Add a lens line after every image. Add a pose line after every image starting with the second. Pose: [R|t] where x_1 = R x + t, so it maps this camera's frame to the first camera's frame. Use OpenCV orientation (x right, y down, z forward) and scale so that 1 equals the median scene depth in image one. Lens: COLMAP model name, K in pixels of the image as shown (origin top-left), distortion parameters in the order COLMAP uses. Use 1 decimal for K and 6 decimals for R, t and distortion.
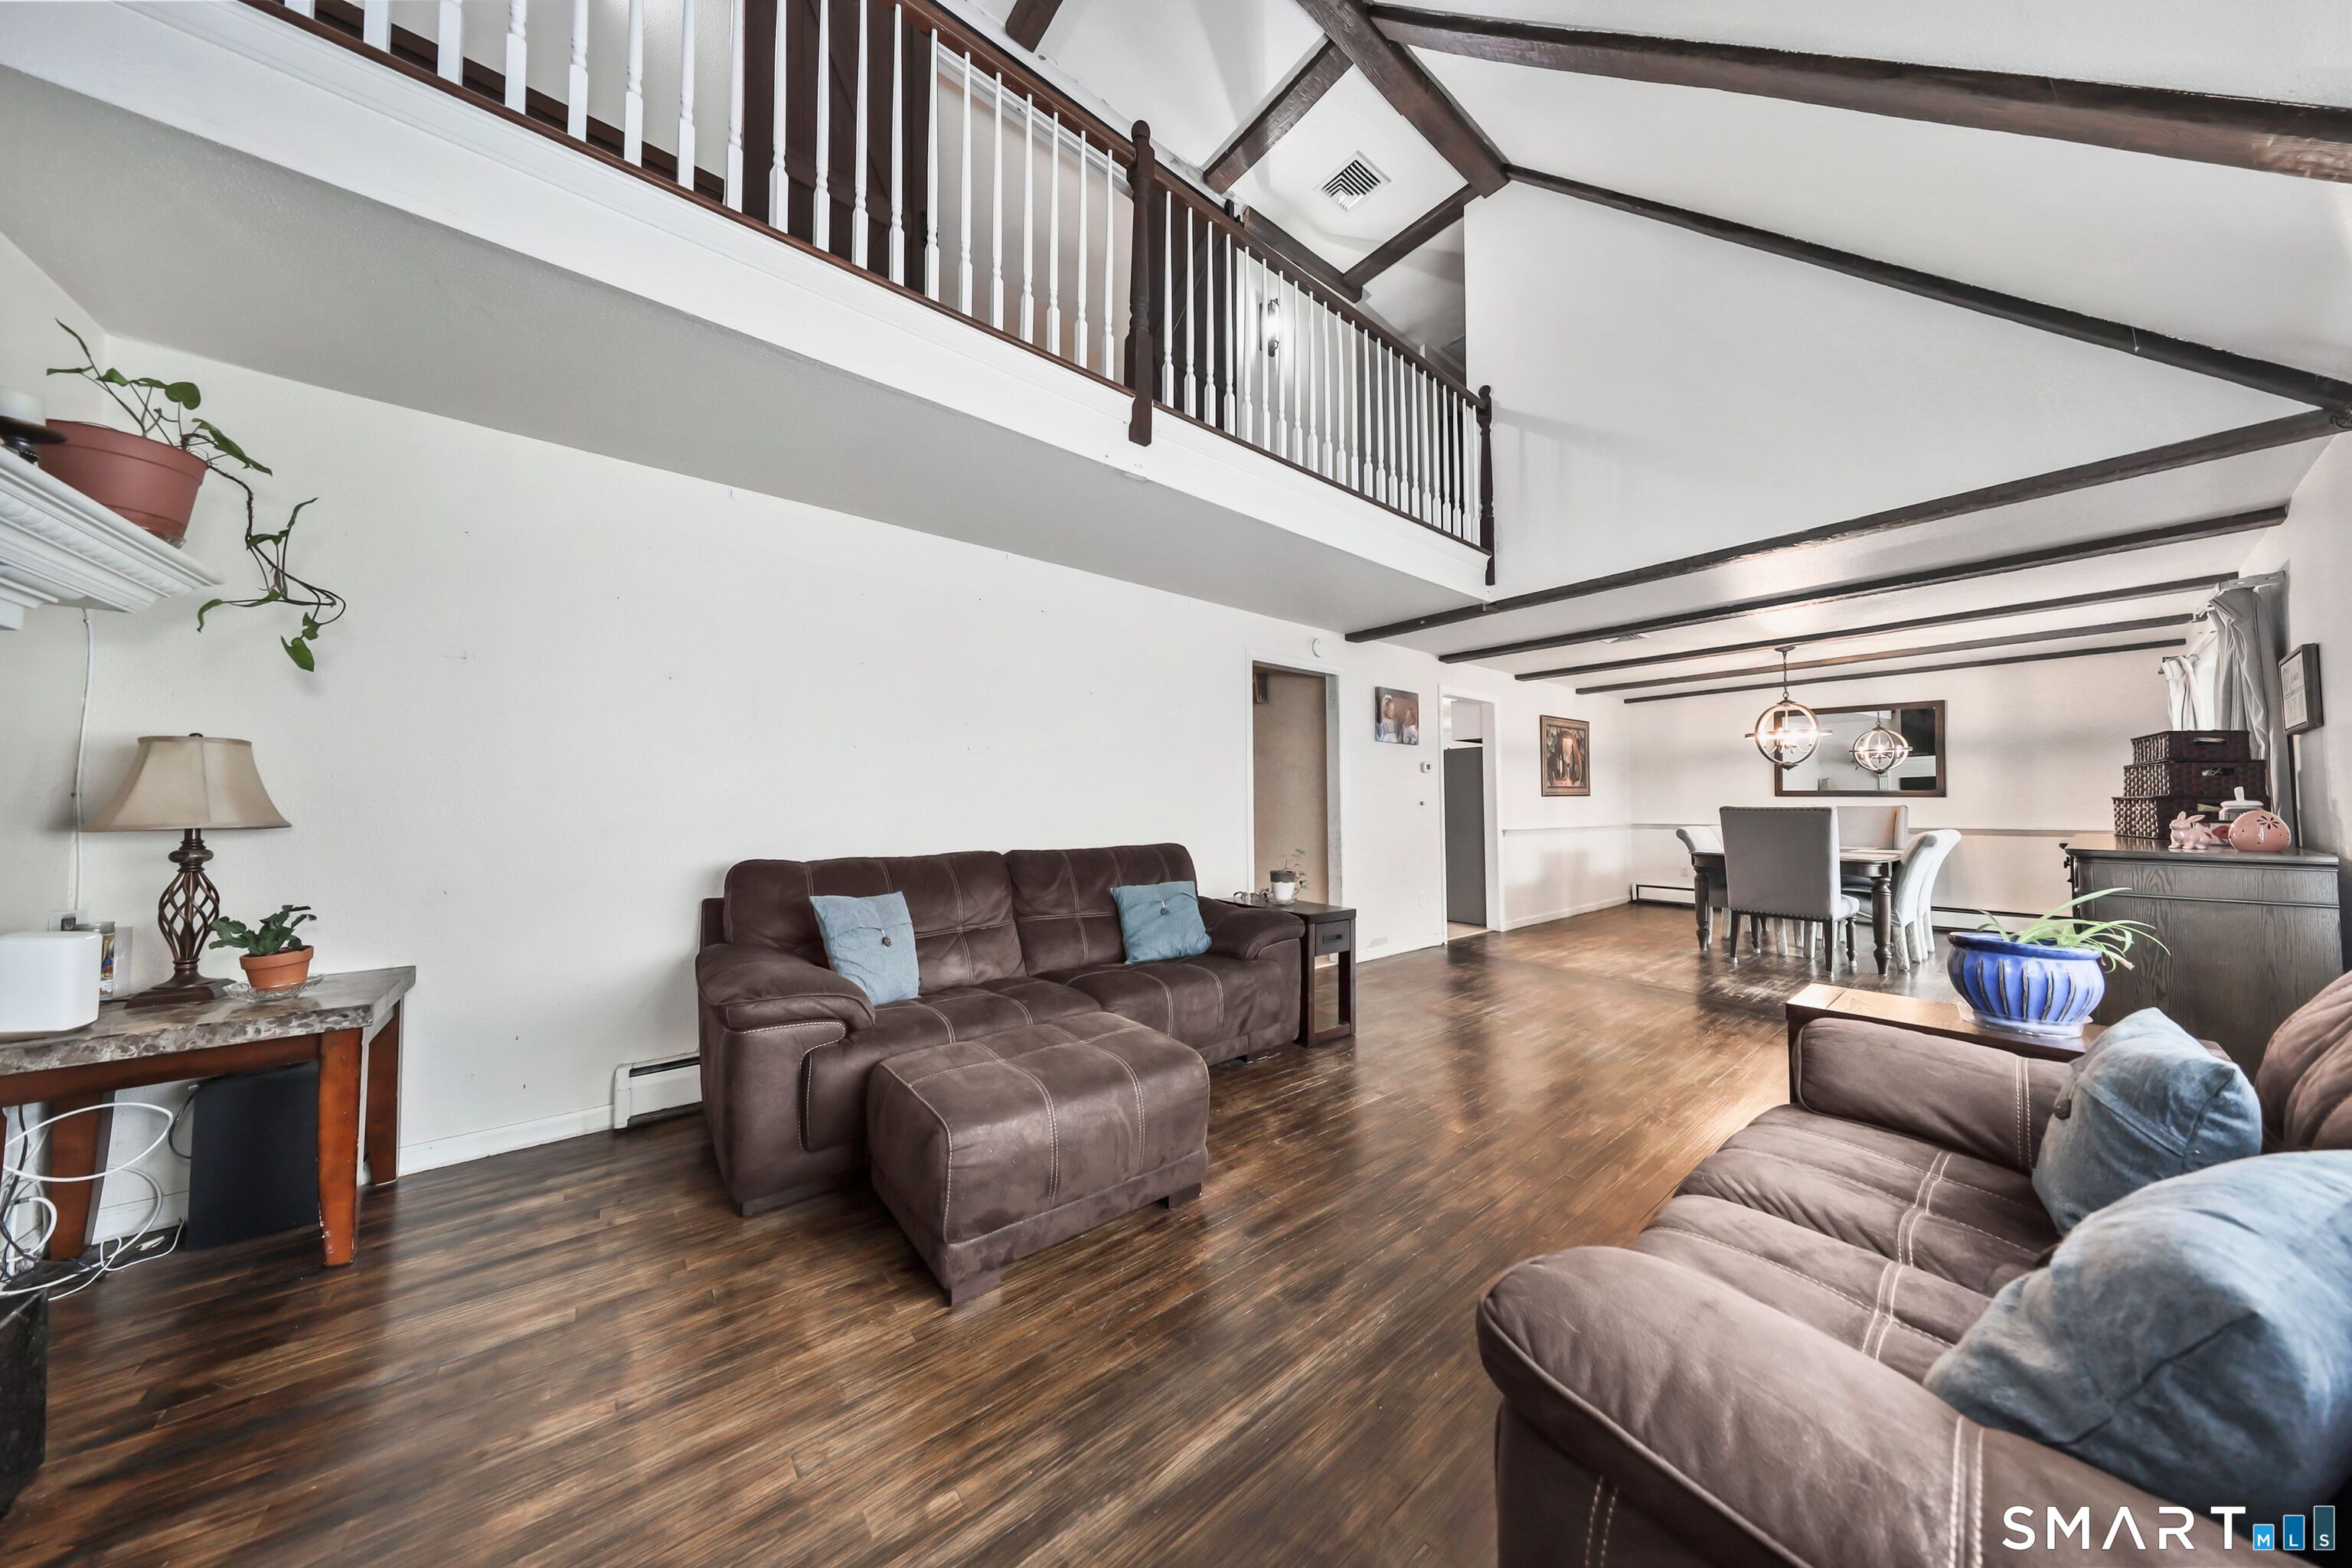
lens RADIAL K [[708.5, 0, 1161.4], [0, 708.5, 787.6], [0, 0, 1]] dist [-0.002368, 0.000107]
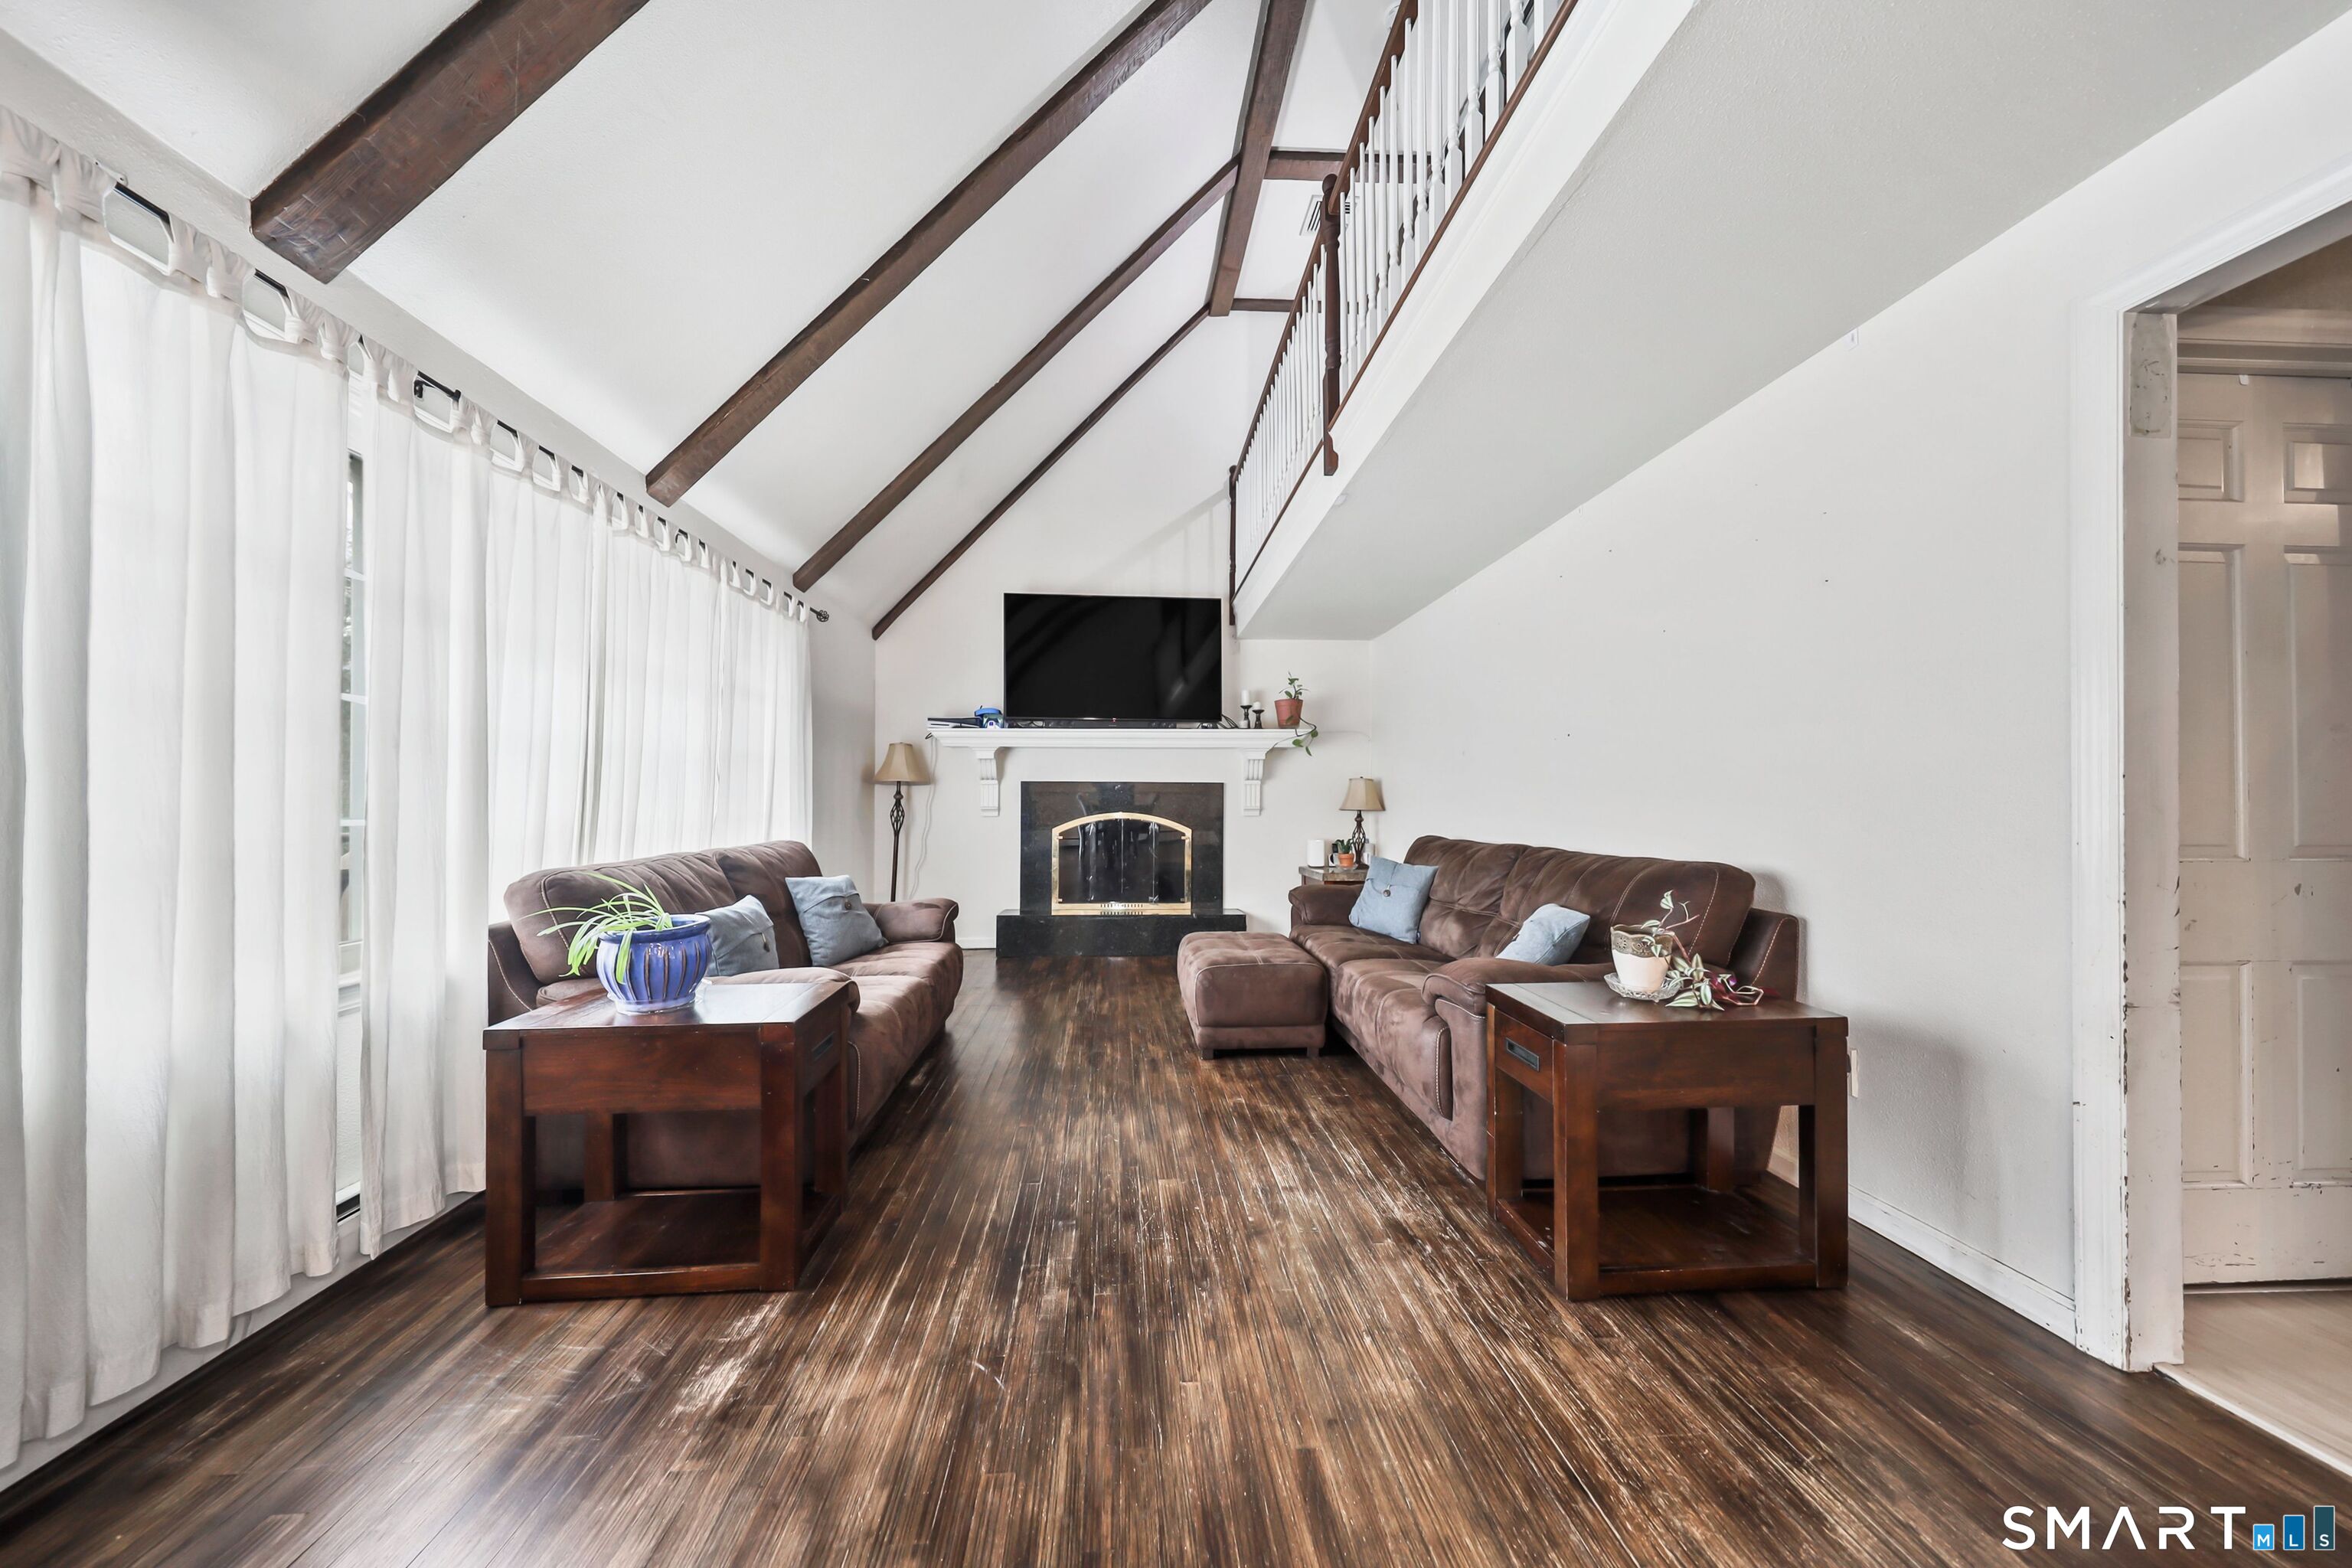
lens RADIAL K [[769.2, 0, 1162.1], [0, 769.2, 805.5], [0, 0, 1]] dist [0.001255, -0.000192]
pose [[-0.579383, -0.004366, -0.815043, 1.162600], [0.016222, 0.999726, -0.016887, 0.056775], [0.814894, -0.023006, -0.579154, 1.537462]]
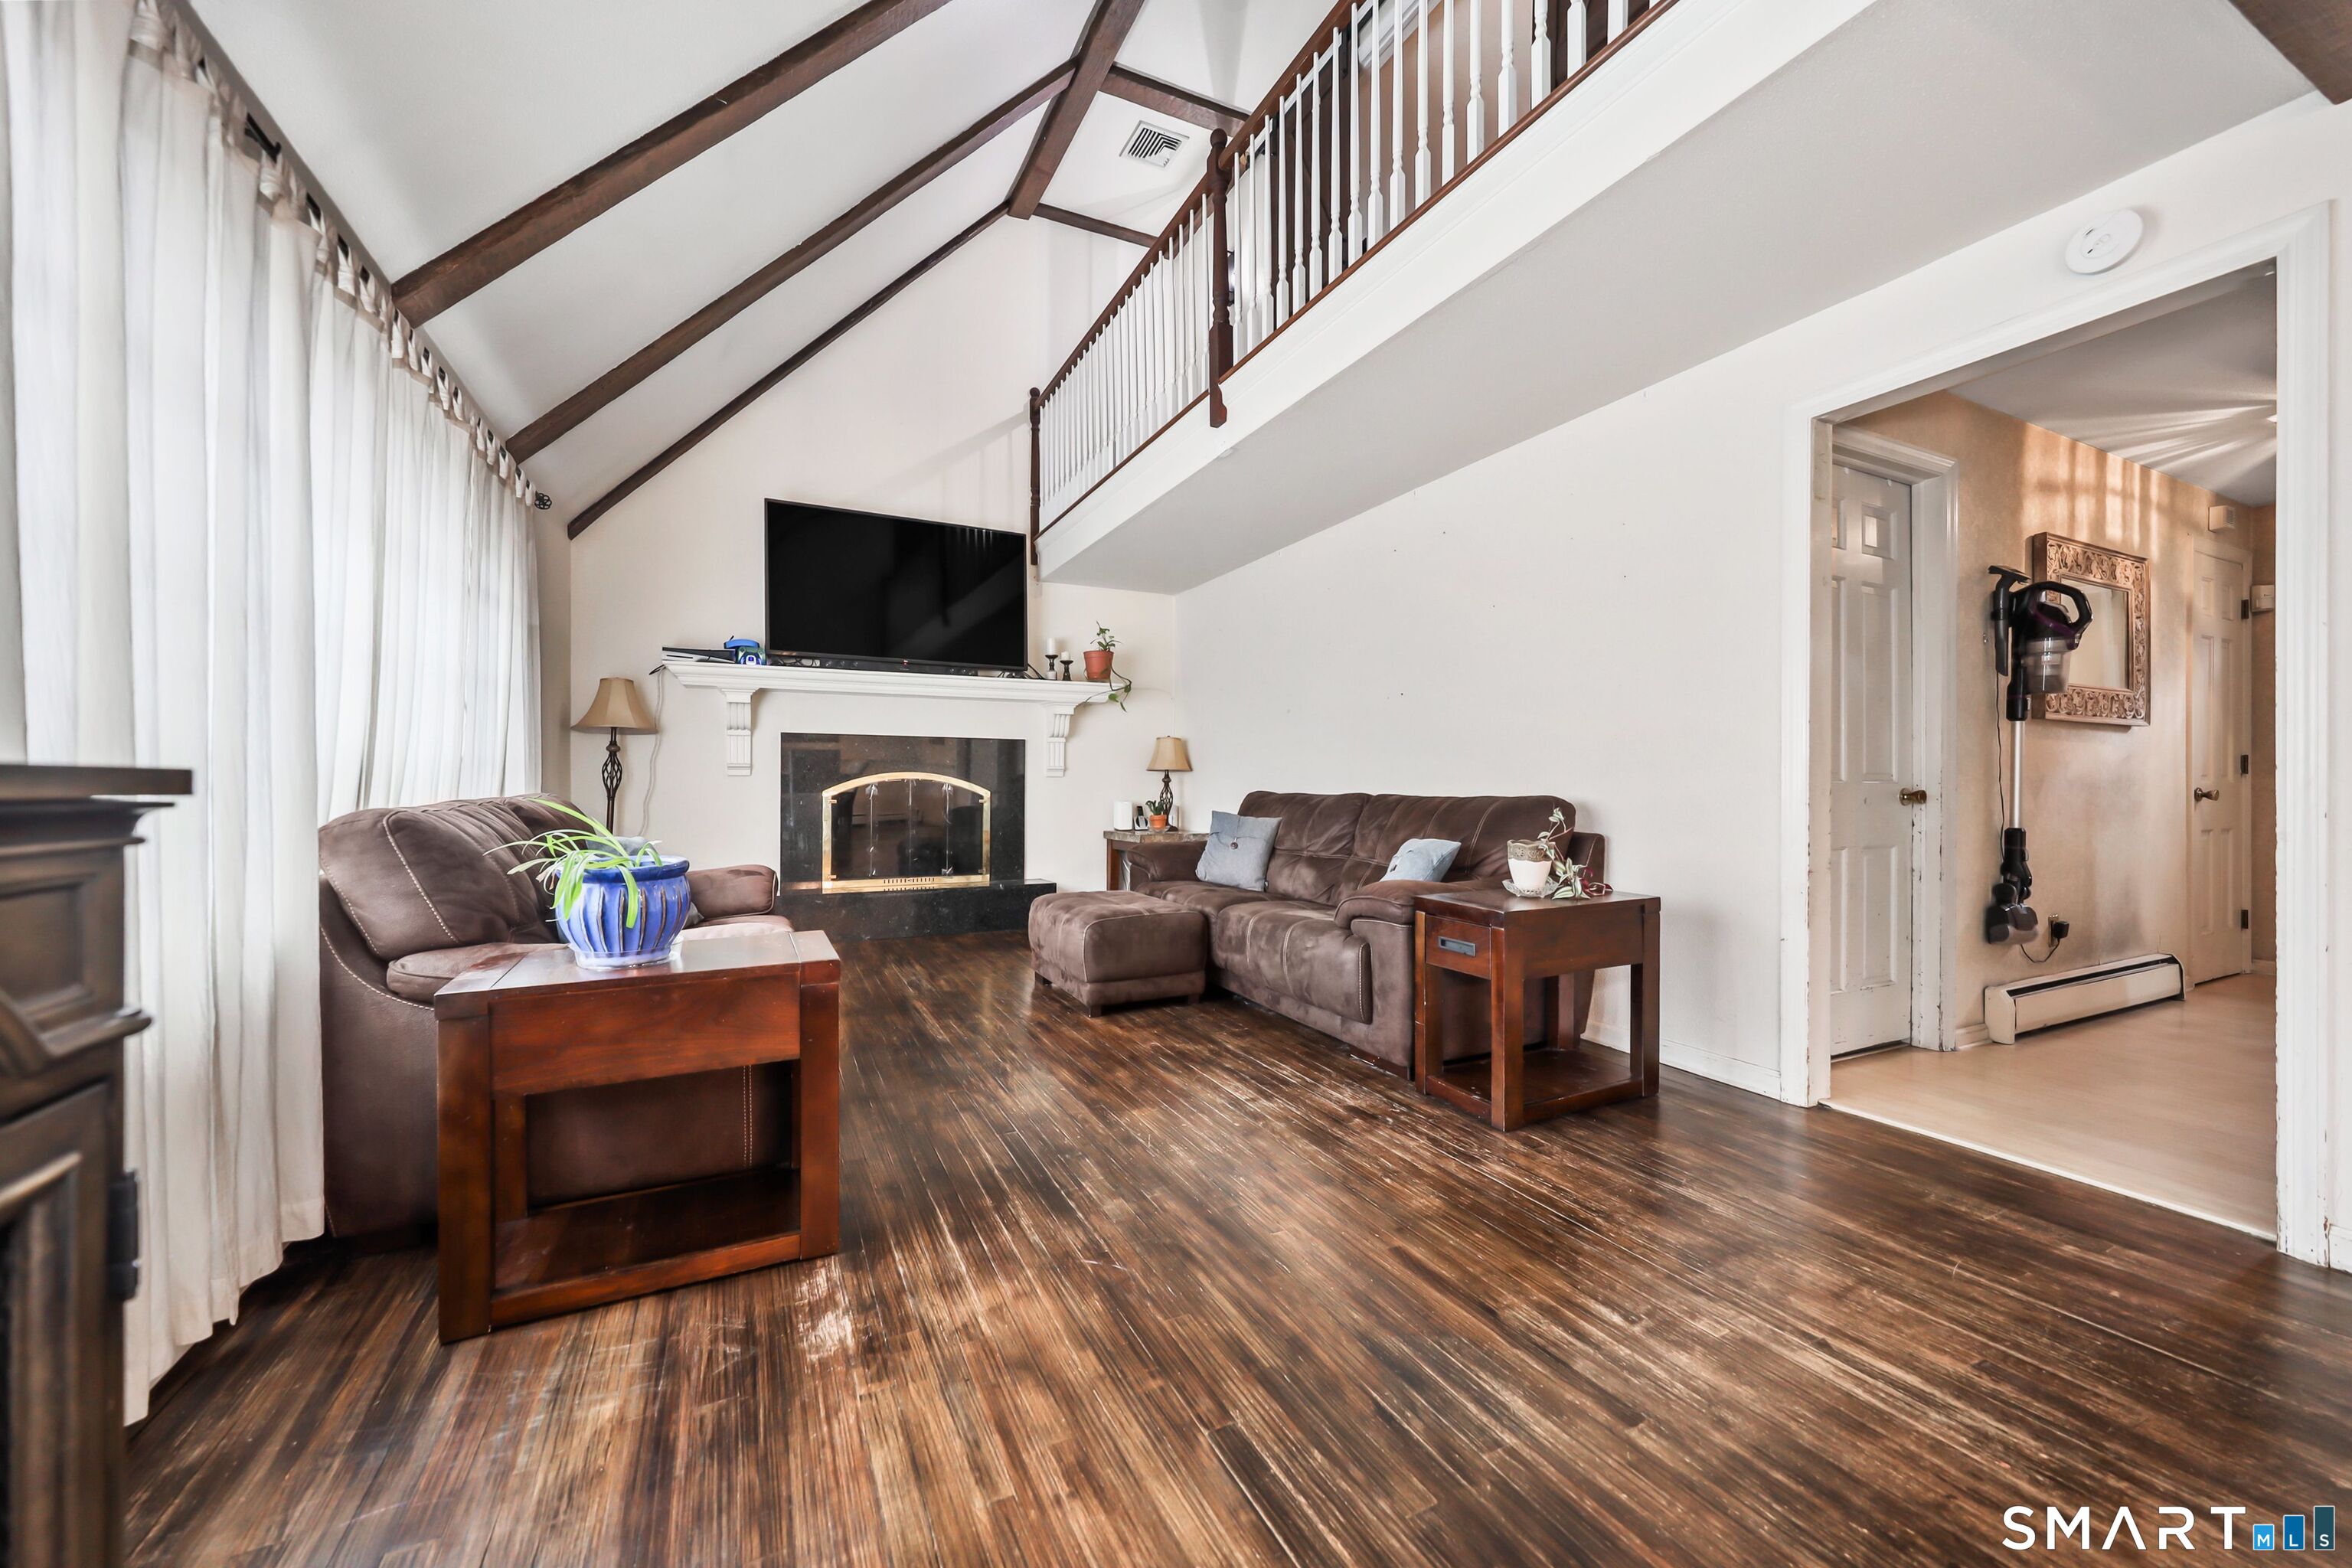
lens RADIAL K [[897.5, 0, 1186.5], [0, 897.5, 793.3], [0, 0, 1]] dist [0.002560, -0.000537]
pose [[-0.211119, 0.005157, -0.977447, 1.452900], [0.021618, 0.999766, 0.000606, 0.105273], [0.977221, -0.021003, -0.211181, 1.294416]]
